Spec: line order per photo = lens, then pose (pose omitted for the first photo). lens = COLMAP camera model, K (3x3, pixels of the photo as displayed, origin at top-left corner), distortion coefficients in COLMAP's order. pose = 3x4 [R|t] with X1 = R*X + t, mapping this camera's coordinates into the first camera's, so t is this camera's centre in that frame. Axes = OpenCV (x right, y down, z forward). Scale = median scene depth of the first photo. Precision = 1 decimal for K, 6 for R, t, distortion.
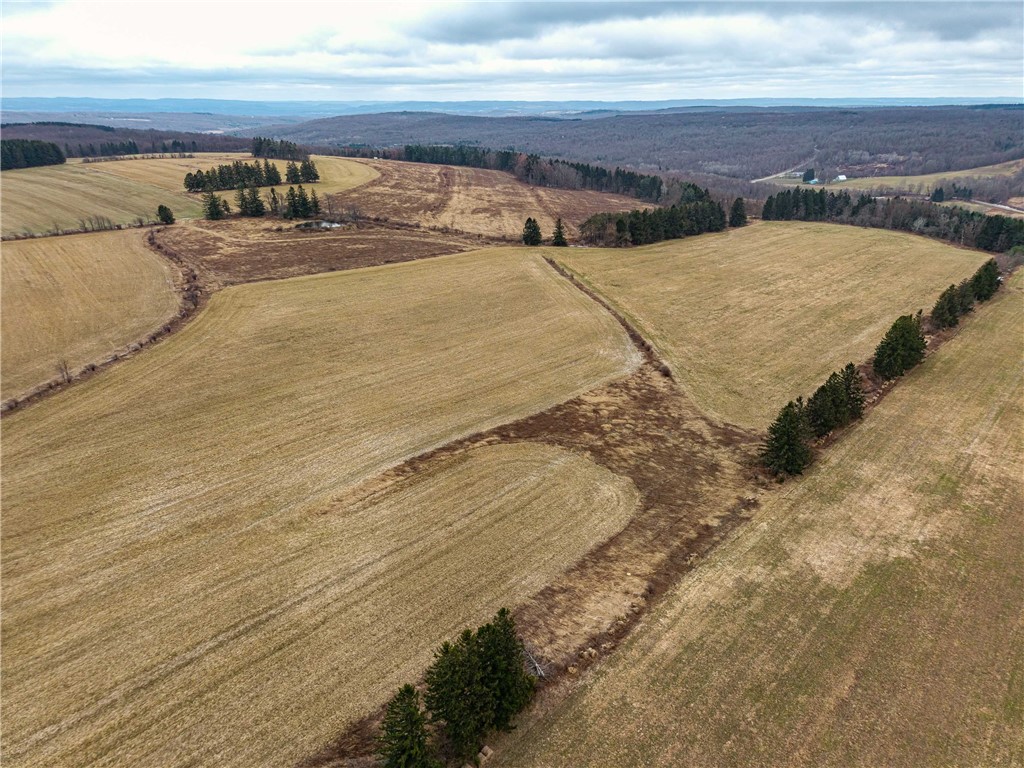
lens RADIAL K [[674.0, 0, 512.0], [0, 674.0, 384.0], [0, 0, 1]] dist [0.068111, -0.048442]
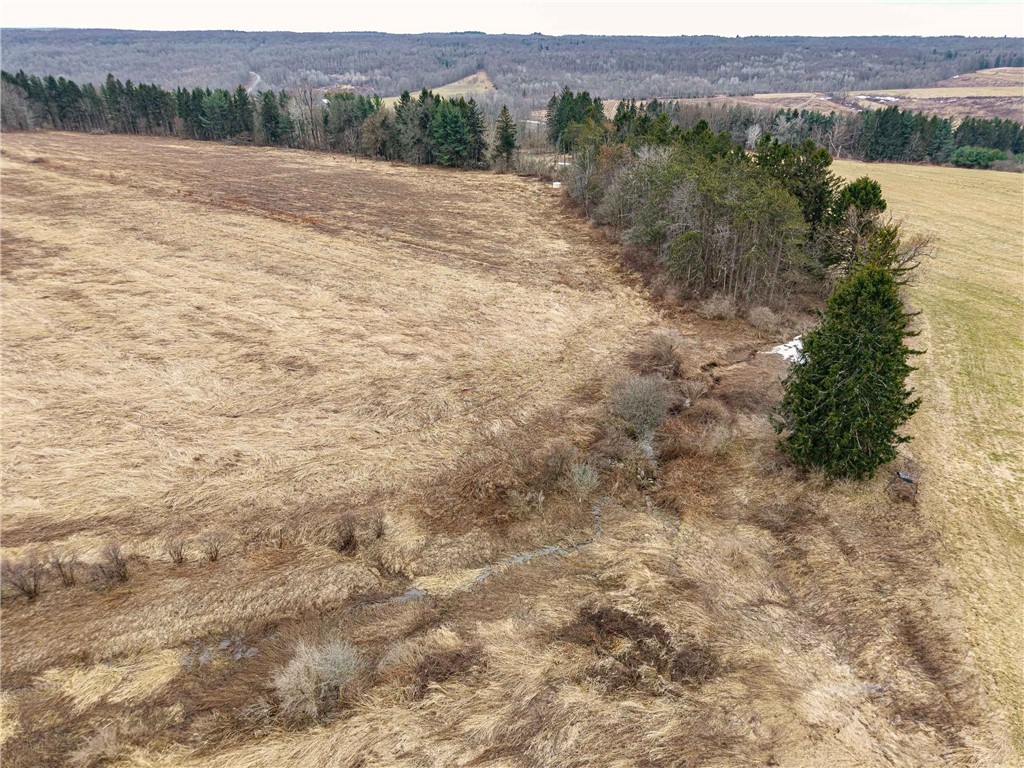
lens RADIAL K [[674.0, 0, 512.0], [0, 674.0, 384.0], [0, 0, 1]] dist [0.068111, -0.048442]
pose [[0.650427, -0.332648, 0.682855, -0.054471], [0.278067, 0.940874, 0.193478, -0.144968], [-0.706841, 0.064036, 0.704468, 0.519916]]
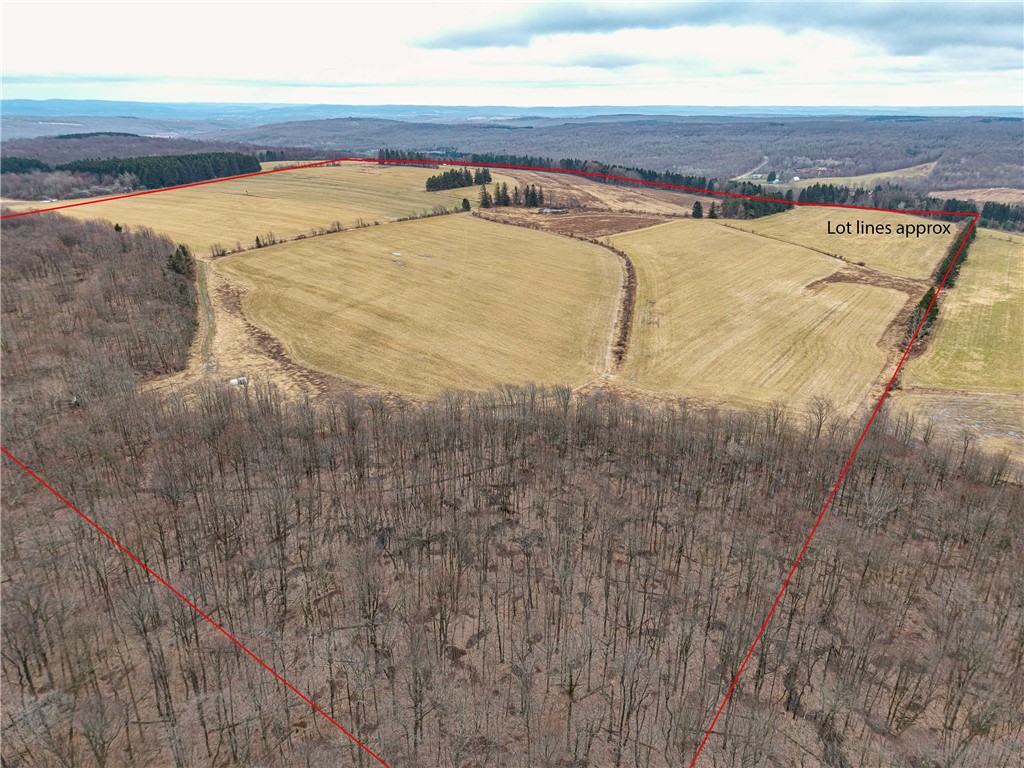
lens RADIAL K [[674.0, 0, 512.0], [0, 674.0, 384.0], [0, 0, 1]] dist [0.068111, -0.048442]
pose [[0.992064, -0.041214, 0.118788, -0.336237], [0.041801, 0.999123, -0.002450, 0.094073], [-0.118582, 0.007396, 0.992917, -0.299074]]
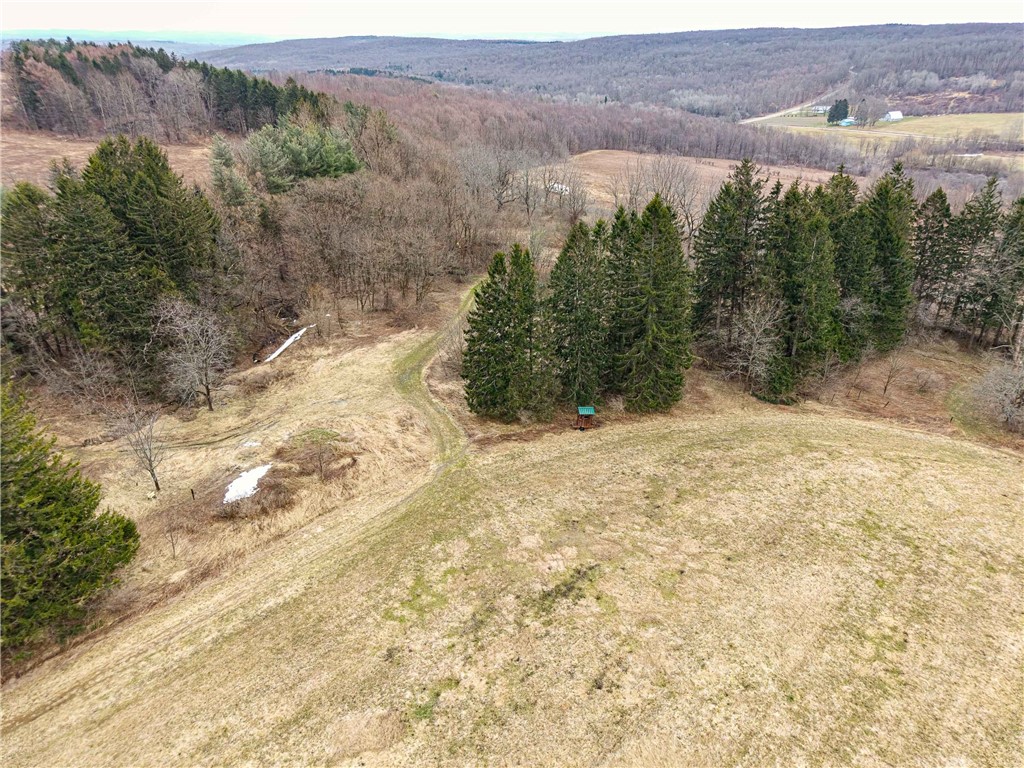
lens RADIAL K [[674.0, 0, 512.0], [0, 674.0, 384.0], [0, 0, 1]] dist [0.068111, -0.048442]
pose [[0.999647, 0.010381, -0.024459, 0.291693], [-0.008373, 0.996693, 0.080822, -0.200119], [0.025218, -0.080589, 0.996428, 0.661746]]
